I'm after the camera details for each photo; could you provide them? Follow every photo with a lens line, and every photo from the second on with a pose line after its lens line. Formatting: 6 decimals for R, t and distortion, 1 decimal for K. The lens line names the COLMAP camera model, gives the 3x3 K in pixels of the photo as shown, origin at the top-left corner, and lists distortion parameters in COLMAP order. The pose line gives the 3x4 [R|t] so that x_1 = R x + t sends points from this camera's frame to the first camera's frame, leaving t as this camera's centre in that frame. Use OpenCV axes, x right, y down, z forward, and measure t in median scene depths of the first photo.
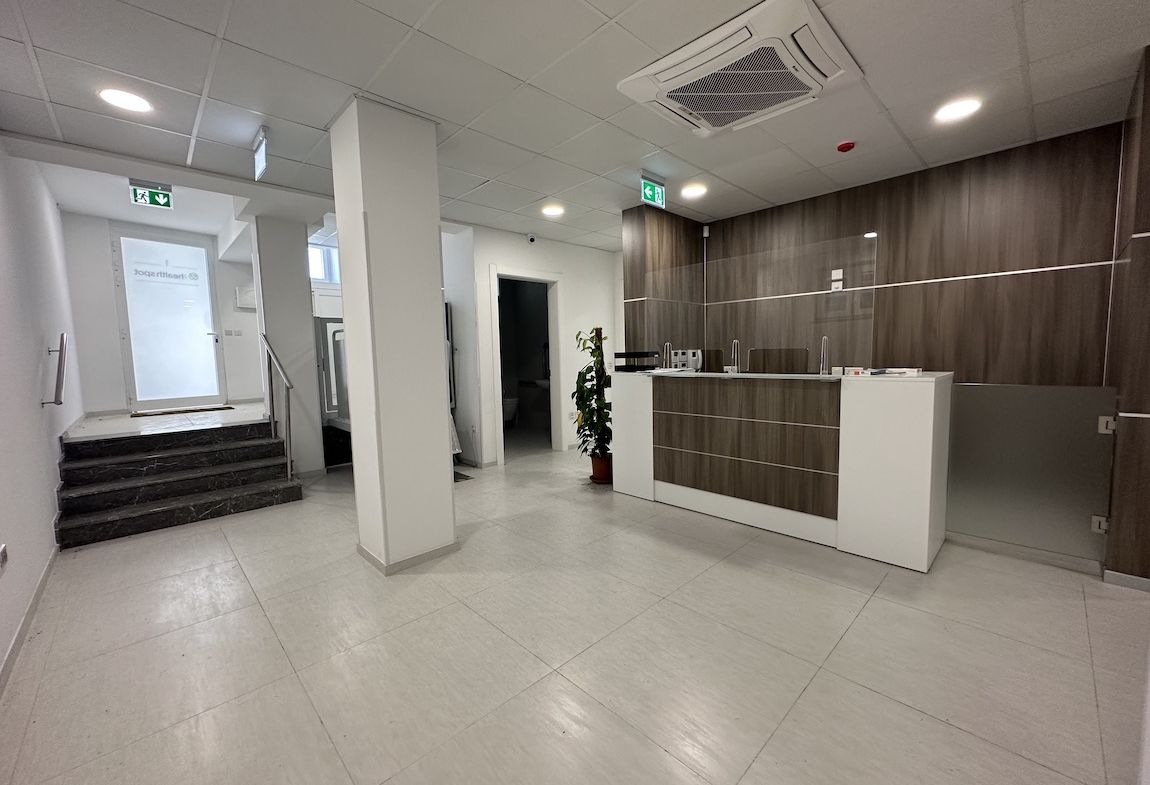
lens RADIAL K [[460.3, 0, 577.3], [0, 460.3, 392.3], [0, 0, 1]] dist [-0.002609, 0.000624]
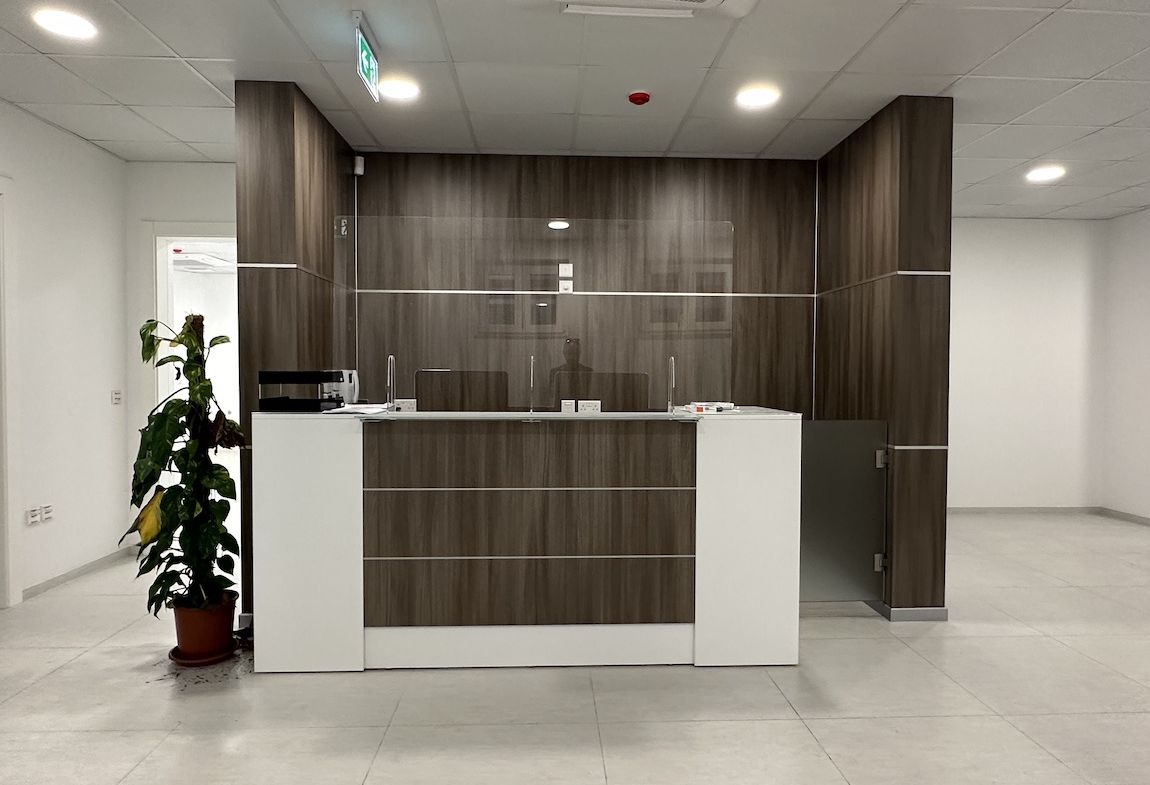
lens RADIAL K [[690.7, 0, 575.7], [0, 690.7, 391.7], [0, 0, 1]] dist [-0.001323, 0.001631]
pose [[0.661550, 0.003826, 0.749891, -0.280483], [0.042826, 0.998162, -0.042874, -0.027006], [-0.748677, 0.060478, 0.660170, 0.361998]]
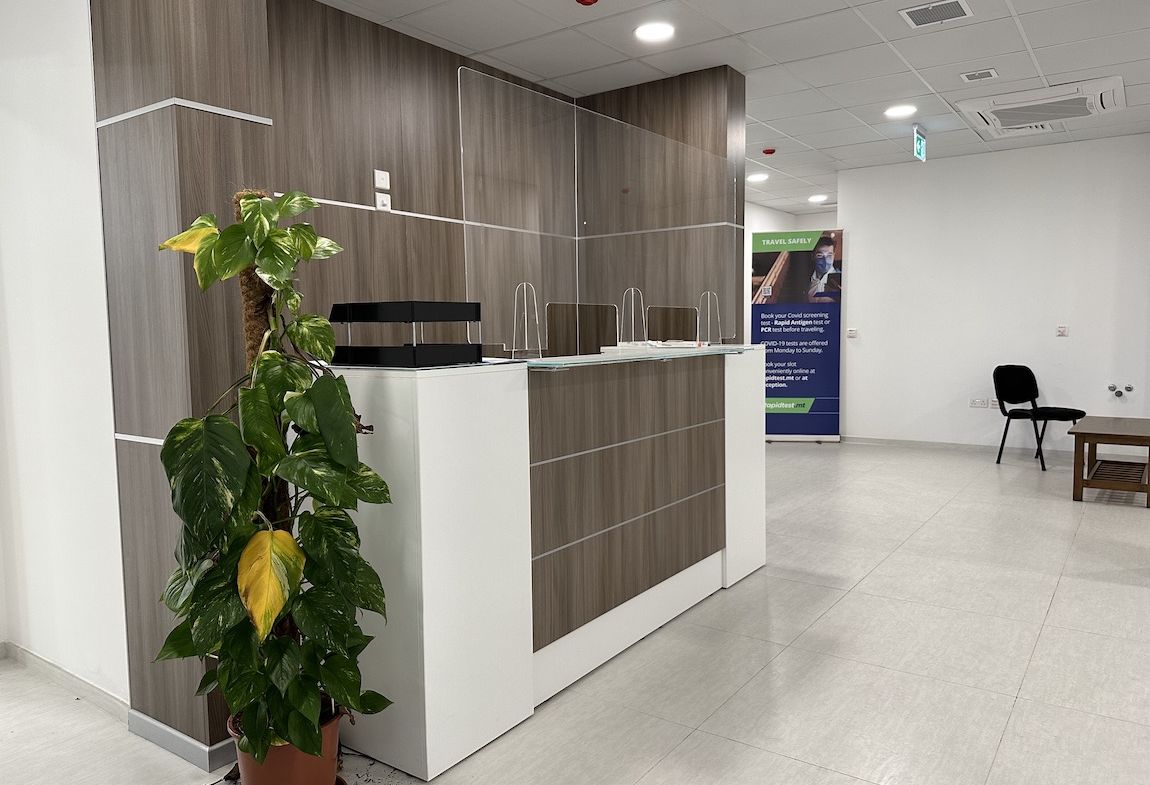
lens RADIAL K [[813.7, 0, 572.1], [0, 813.7, 388.5], [0, 0, 1]] dist [0.038587, 0.000020]
pose [[-0.183732, -0.049088, 0.981750, -0.531304], [0.103997, 0.992176, 0.069072, -0.069446], [-0.977459, 0.114790, -0.177190, 1.210897]]
